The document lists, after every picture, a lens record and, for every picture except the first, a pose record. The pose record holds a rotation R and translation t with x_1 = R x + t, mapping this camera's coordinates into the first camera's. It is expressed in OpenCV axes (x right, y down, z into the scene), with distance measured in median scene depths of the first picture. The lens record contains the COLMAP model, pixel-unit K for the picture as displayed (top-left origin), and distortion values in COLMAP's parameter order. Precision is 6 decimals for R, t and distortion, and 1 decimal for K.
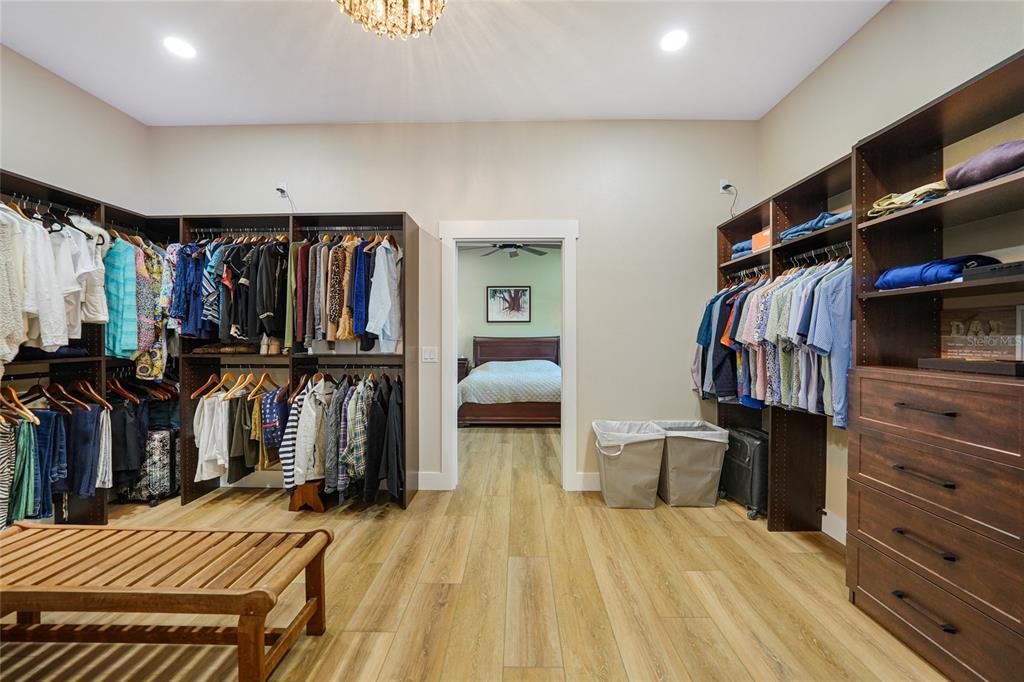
lens RADIAL K [[367.6, 0, 515.1], [0, 367.6, 340.6], [0, 0, 1]] dist [-0.016351, 0.004145]
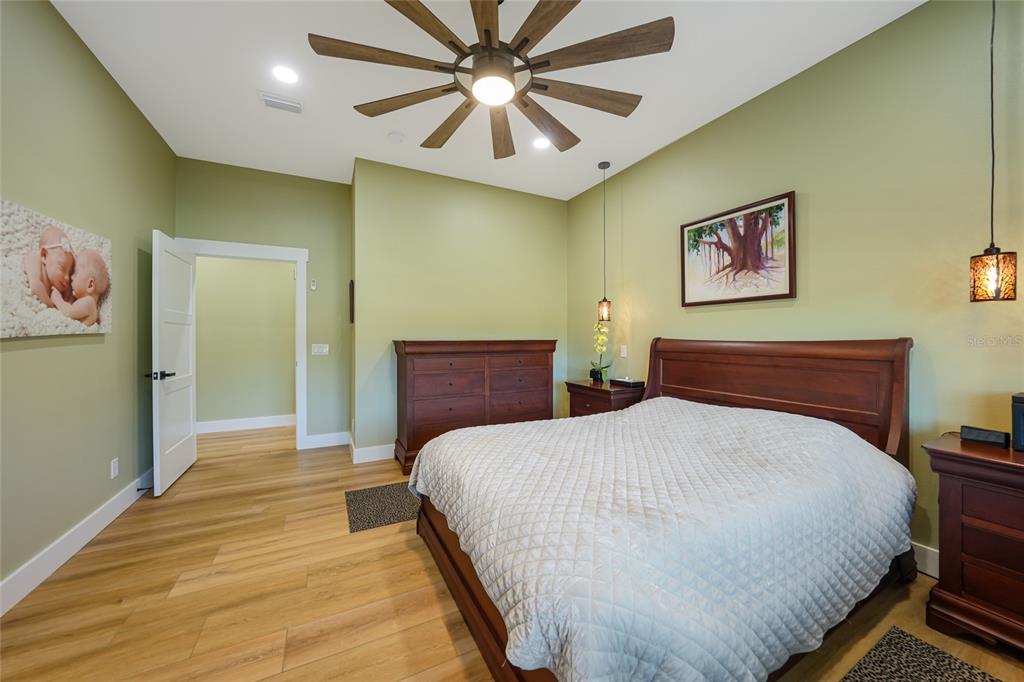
lens RADIAL K [[367.6, 0, 513.8], [0, 367.6, 337.9], [0, 0, 1]] dist [-0.016351, 0.004145]
pose [[0.462284, 0.006442, -0.886708, 0.222668], [-0.004170, 0.999978, 0.005091, -0.012856], [0.886722, 0.001344, 0.462301, 0.613025]]
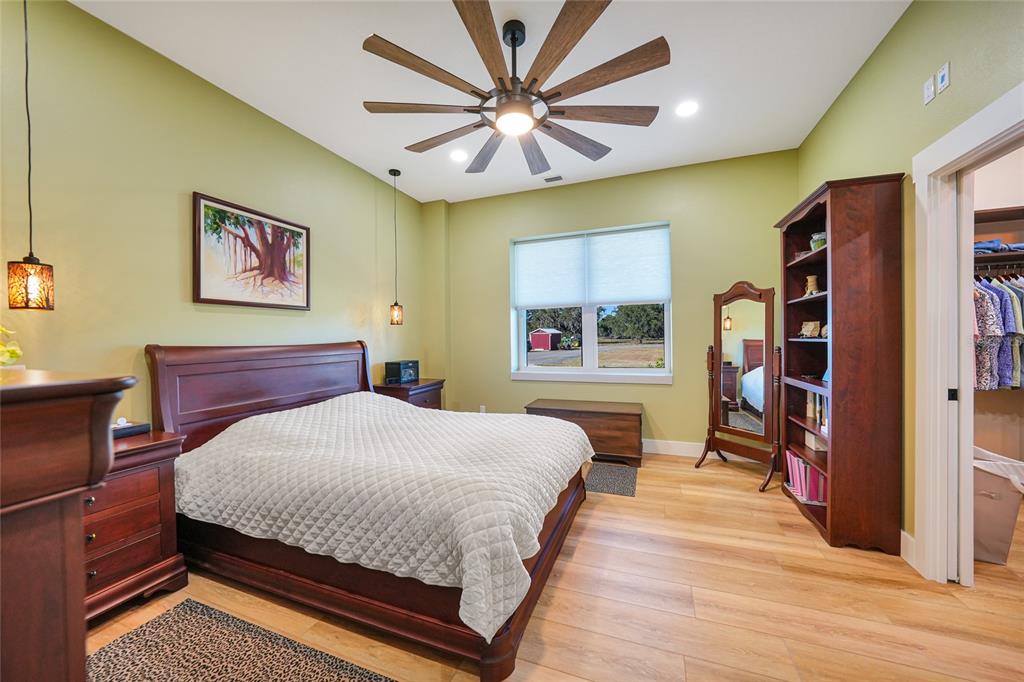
lens RADIAL K [[367.6, 0, 514.8], [0, 367.6, 339.3], [0, 0, 1]] dist [-0.016351, 0.004145]
pose [[0.356851, -0.008100, 0.934126, -0.279217], [0.016029, 0.999868, 0.002547, -0.012163], [-0.934024, 0.014064, 0.356934, 0.615342]]
